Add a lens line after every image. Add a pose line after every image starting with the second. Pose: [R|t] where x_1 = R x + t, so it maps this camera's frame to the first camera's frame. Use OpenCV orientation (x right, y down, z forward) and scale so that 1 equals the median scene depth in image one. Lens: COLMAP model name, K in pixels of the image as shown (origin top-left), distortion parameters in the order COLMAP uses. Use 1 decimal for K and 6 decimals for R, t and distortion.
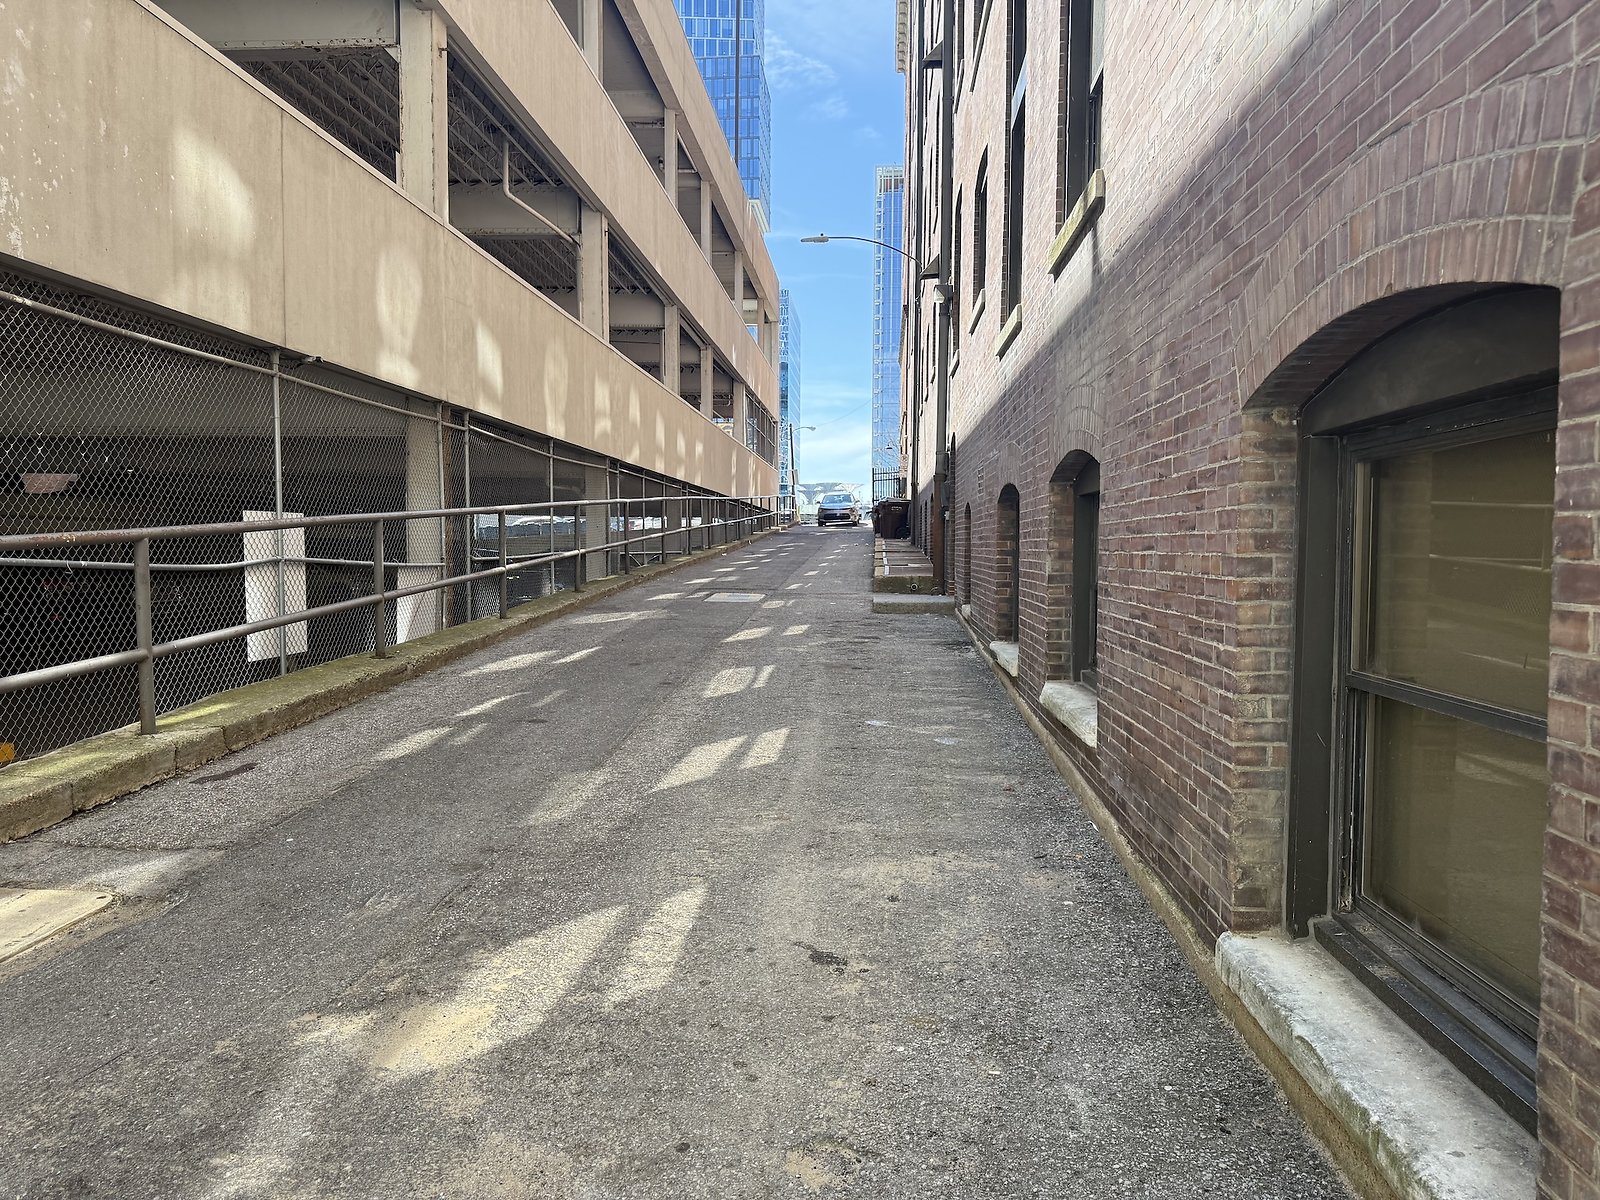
lens RADIAL K [[1121.7, 0, 807.6], [0, 1121.7, 597.7], [0, 0, 1]] dist [0.056280, -0.066181]
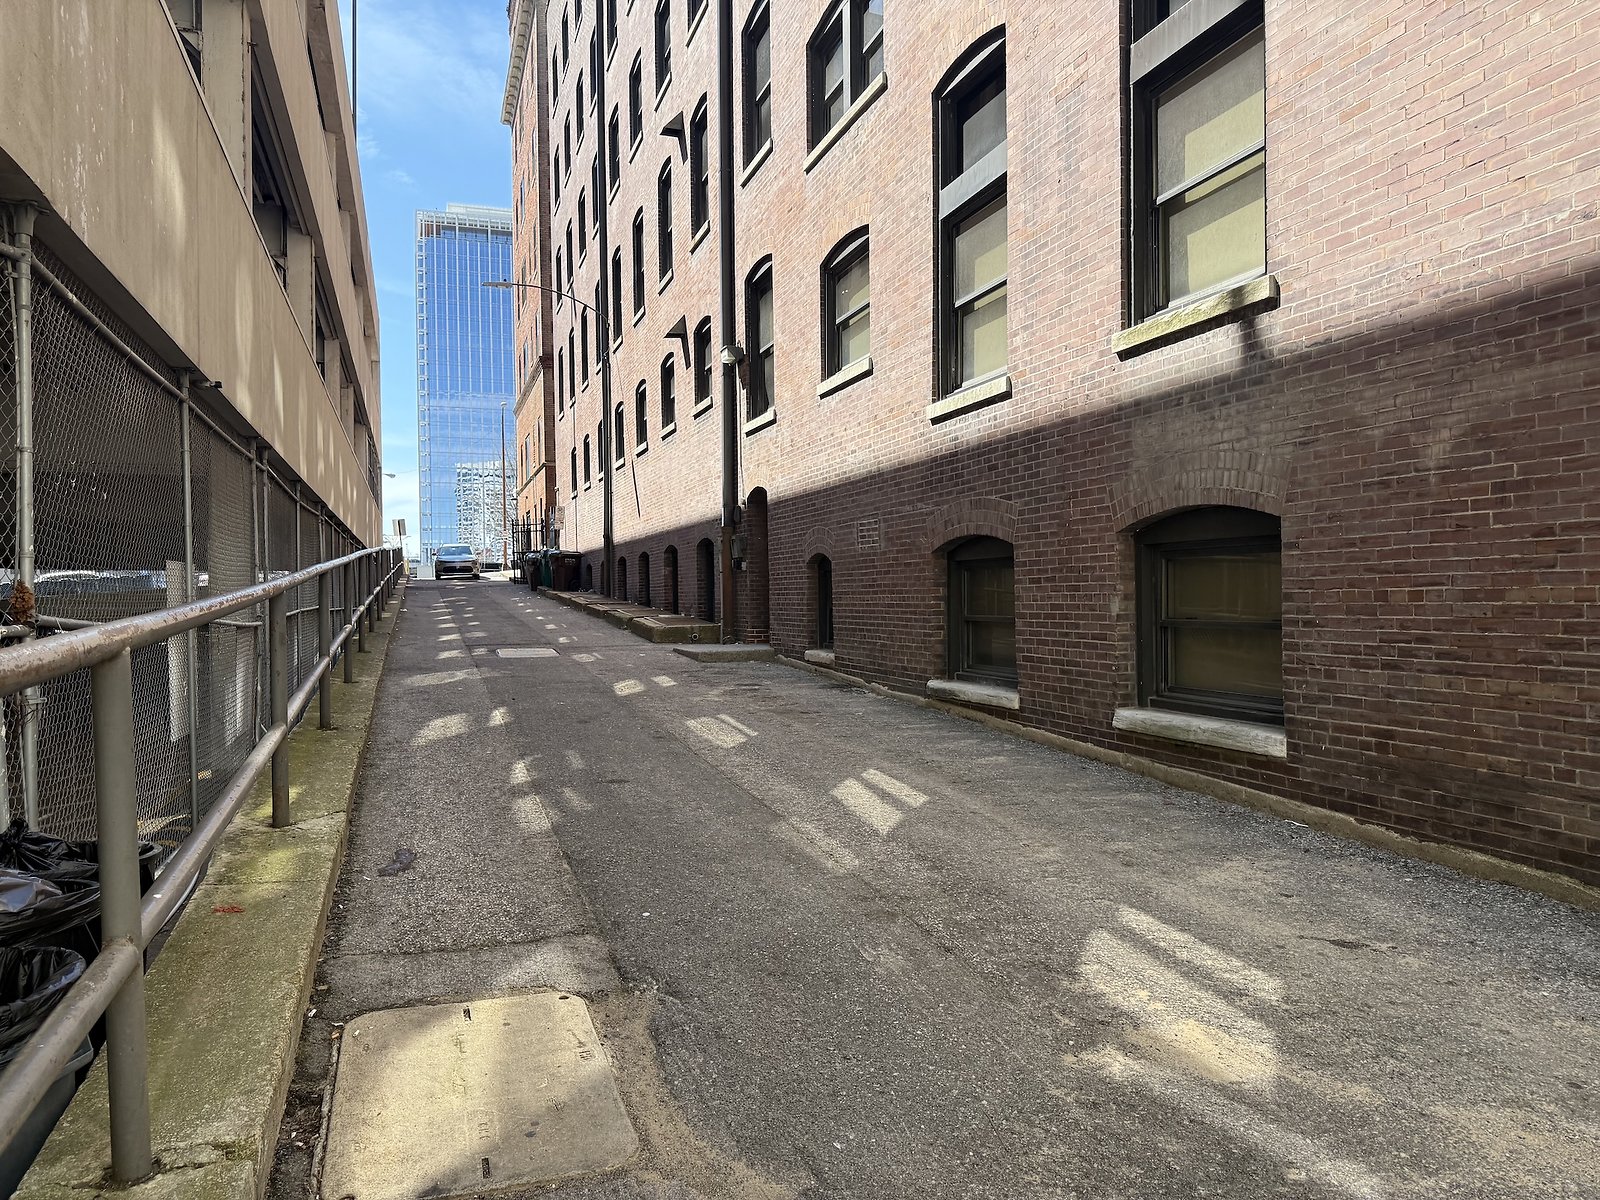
lens RADIAL K [[1121.7, 0, 795.3], [0, 1121.7, 594.0], [0, 0, 1]] dist [0.056280, -0.066181]
pose [[0.922902, -0.012902, 0.384819, -0.860915], [0.032310, 0.998508, -0.044010, -0.001798], [-0.383677, 0.053051, 0.921942, 0.124467]]
